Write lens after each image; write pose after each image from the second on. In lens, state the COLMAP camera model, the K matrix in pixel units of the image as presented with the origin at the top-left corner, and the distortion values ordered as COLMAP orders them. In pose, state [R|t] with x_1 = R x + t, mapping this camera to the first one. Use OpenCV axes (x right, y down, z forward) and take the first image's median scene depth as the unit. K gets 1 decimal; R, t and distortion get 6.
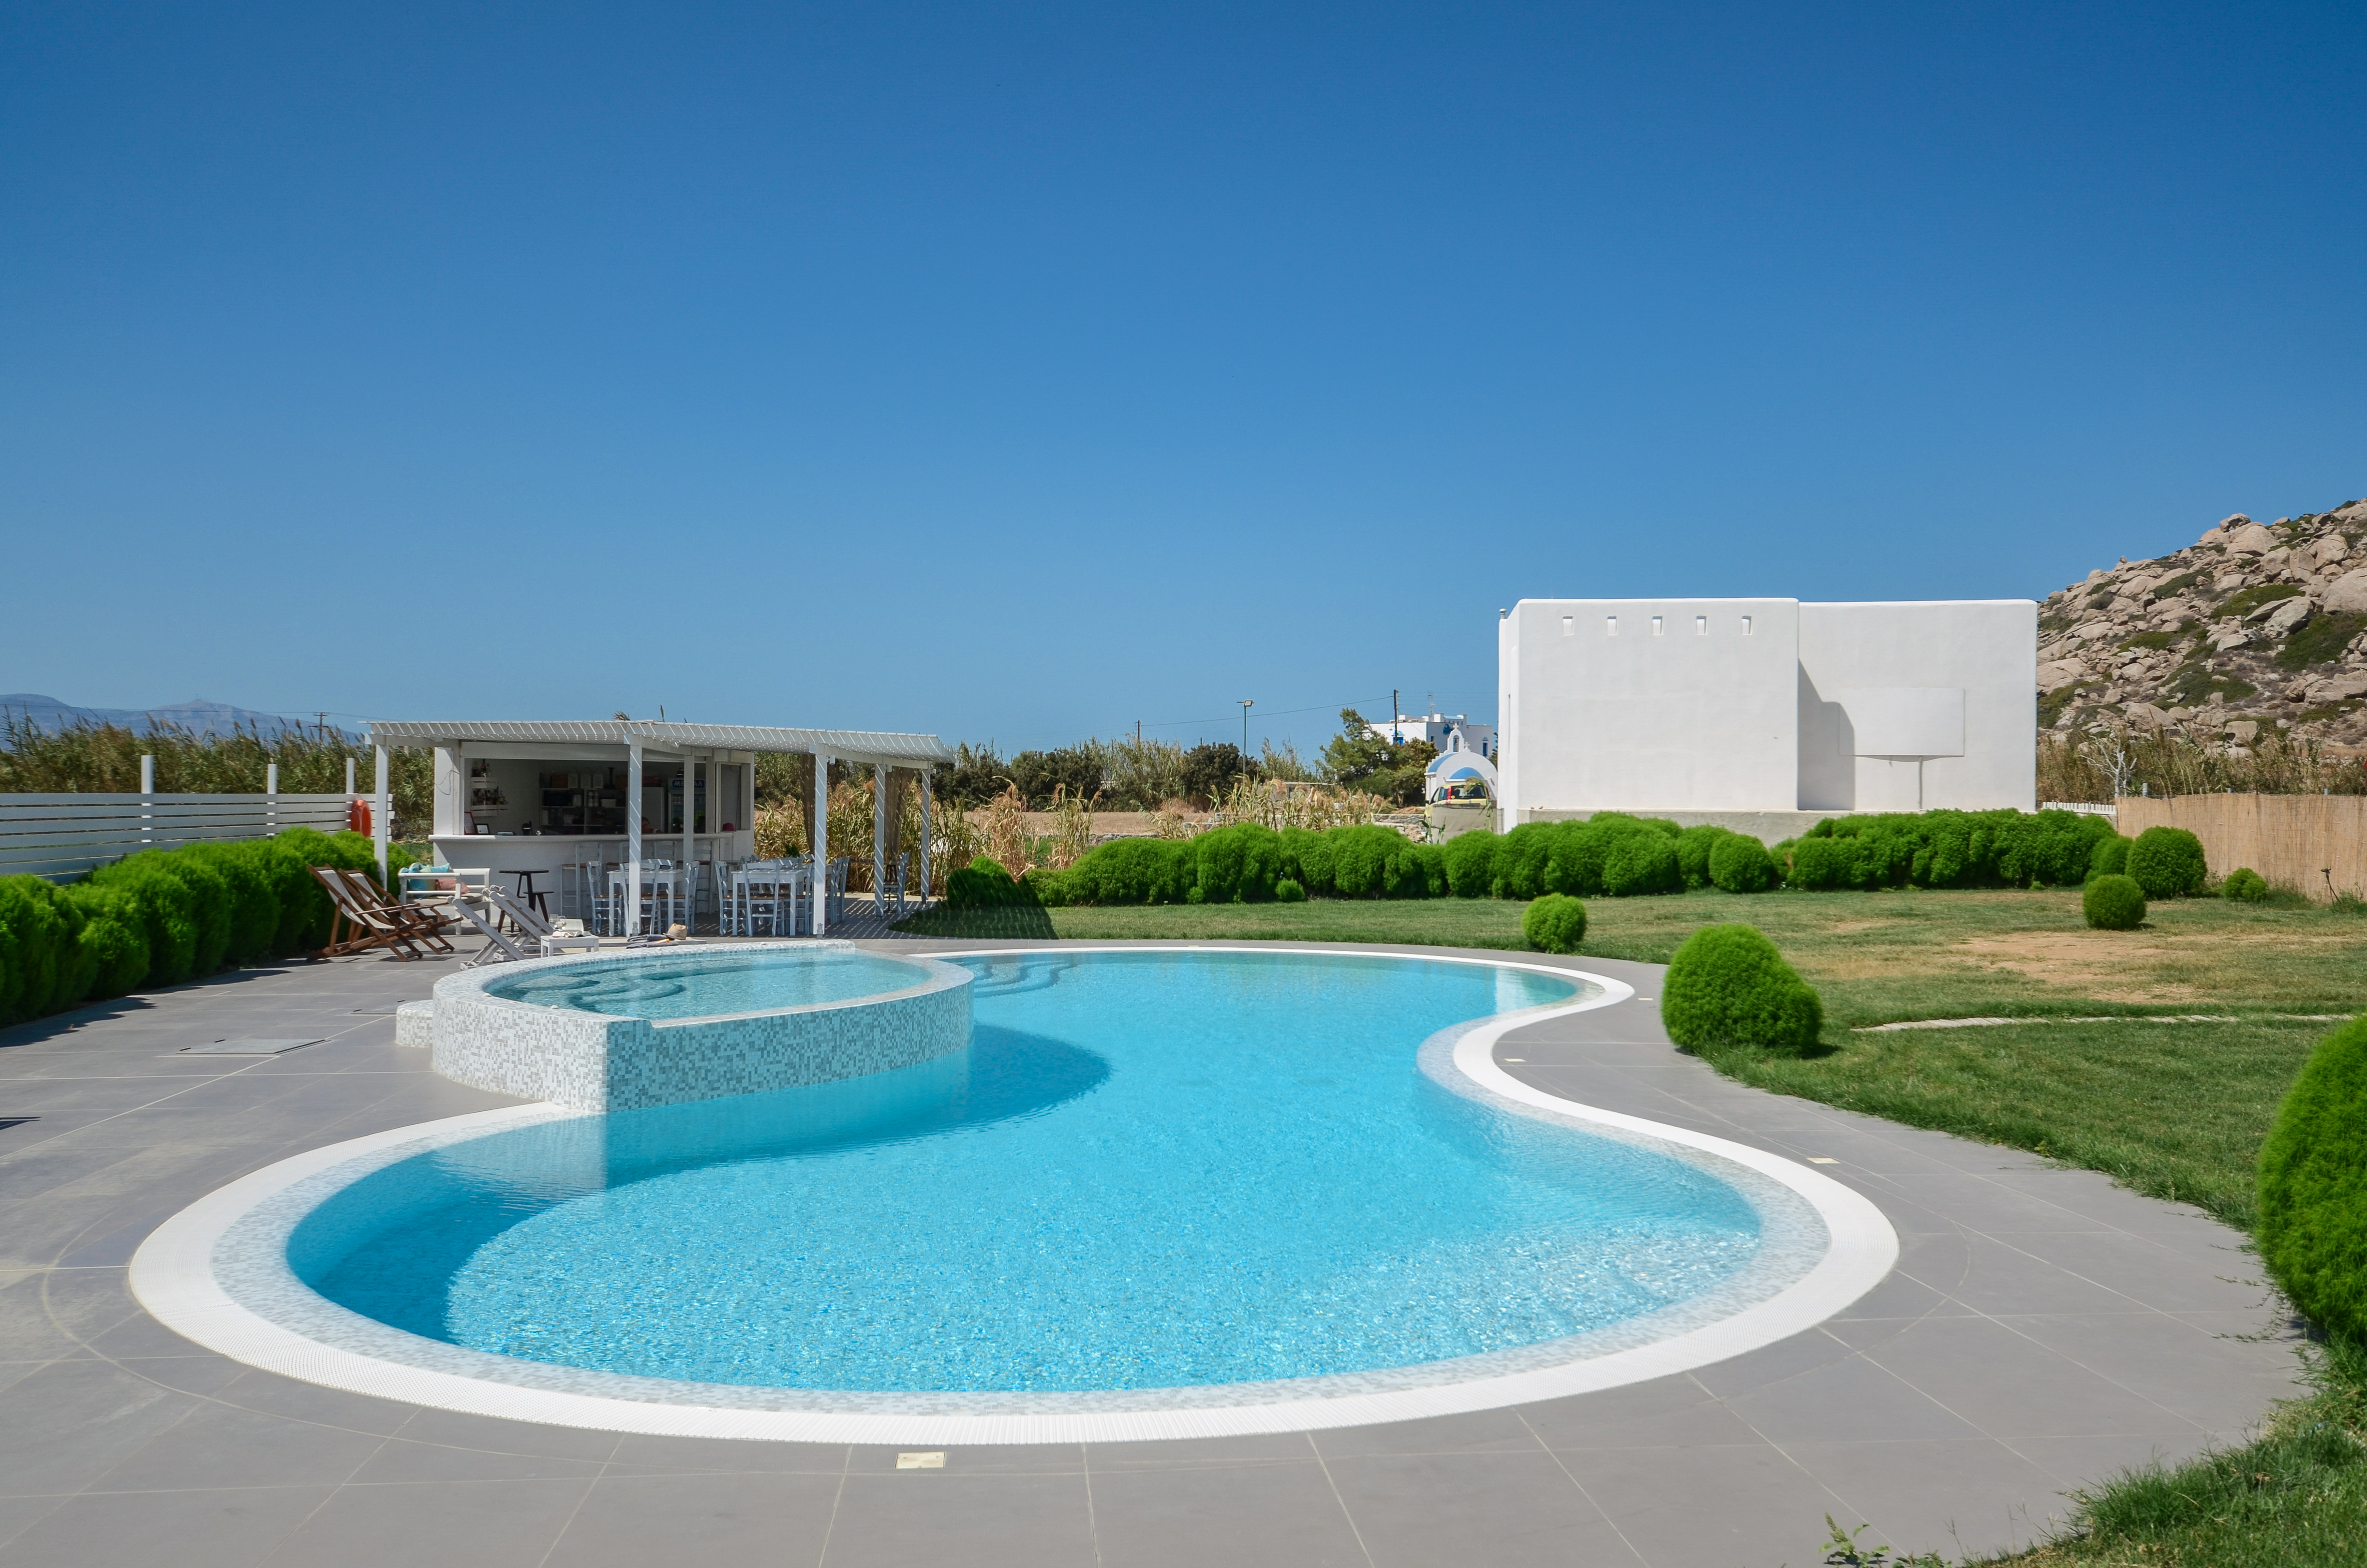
lens RADIAL K [[2017.3, 0, 1183.5], [0, 2017.3, 784.0], [0, 0, 1]] dist [0.021392, 0.011582]
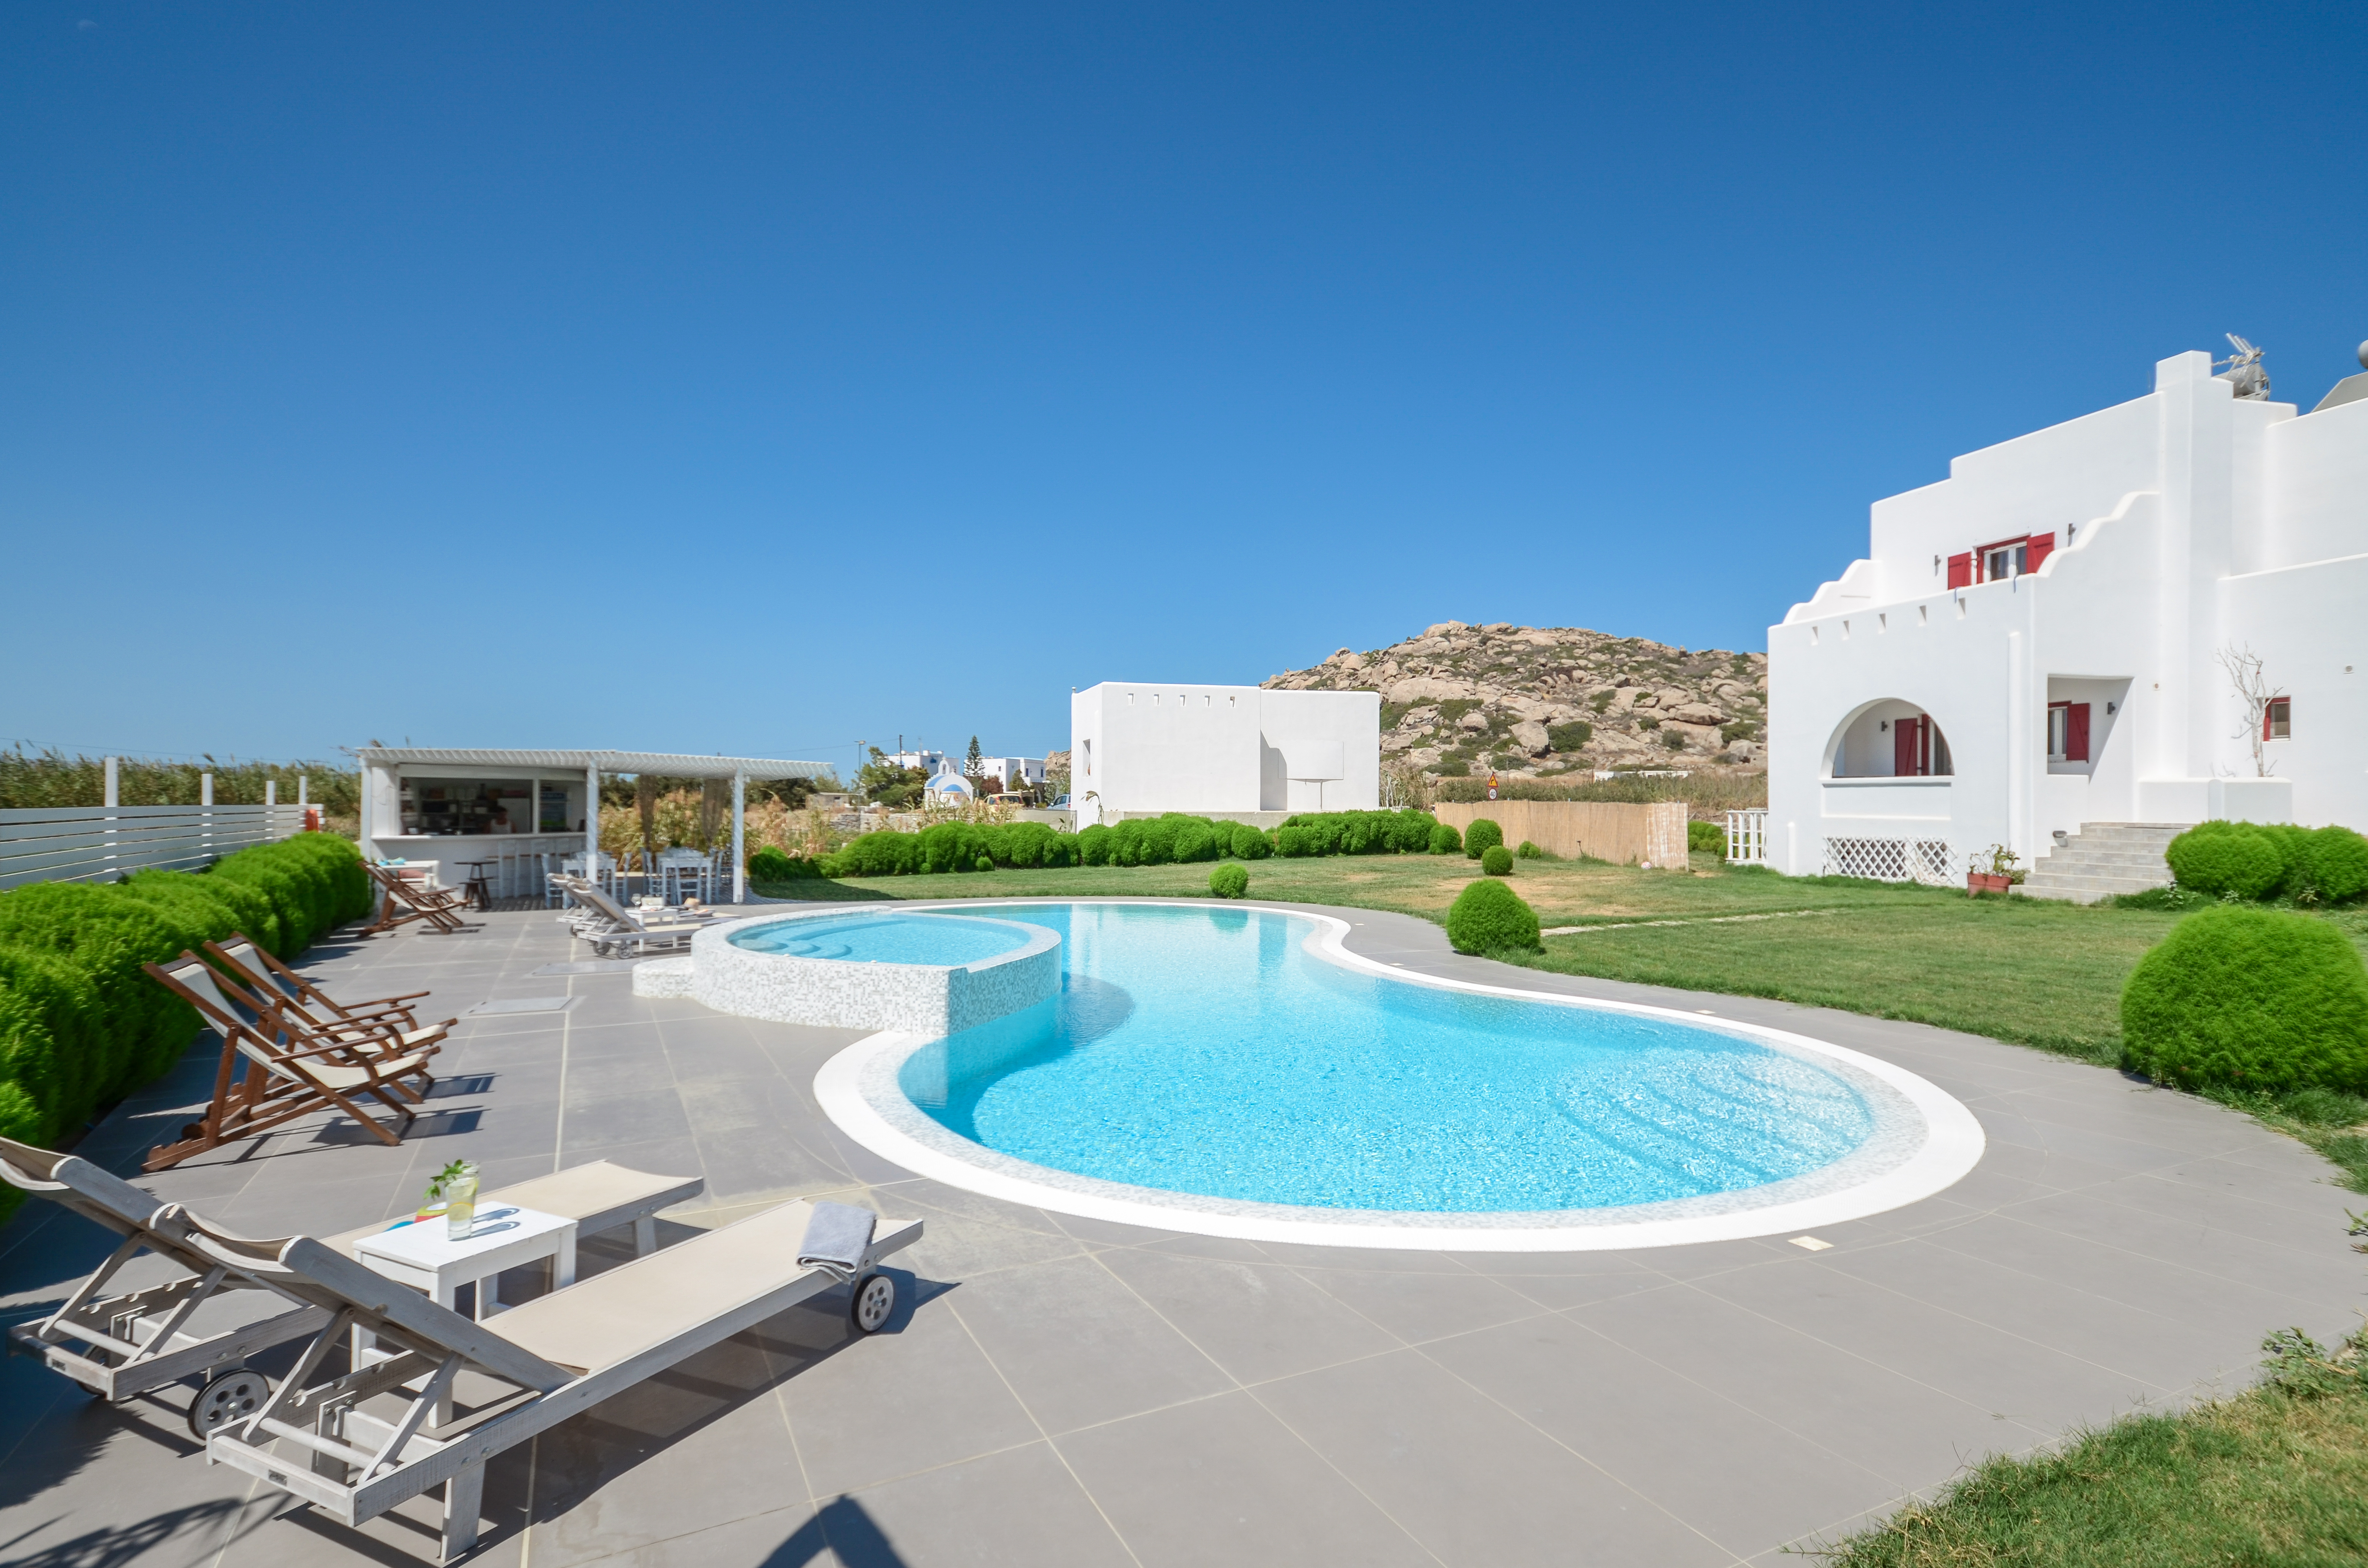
lens RADIAL K [[1240.8, 0, 1184.0], [0, 1240.8, 784.0], [0, 0, 1]] dist [0.026115, 0.000279]
pose [[0.926776, 0.003115, 0.375603, -0.166562], [-0.000103, 0.999968, -0.008038, -0.001555], [-0.375616, 0.007411, 0.926746, 0.051816]]
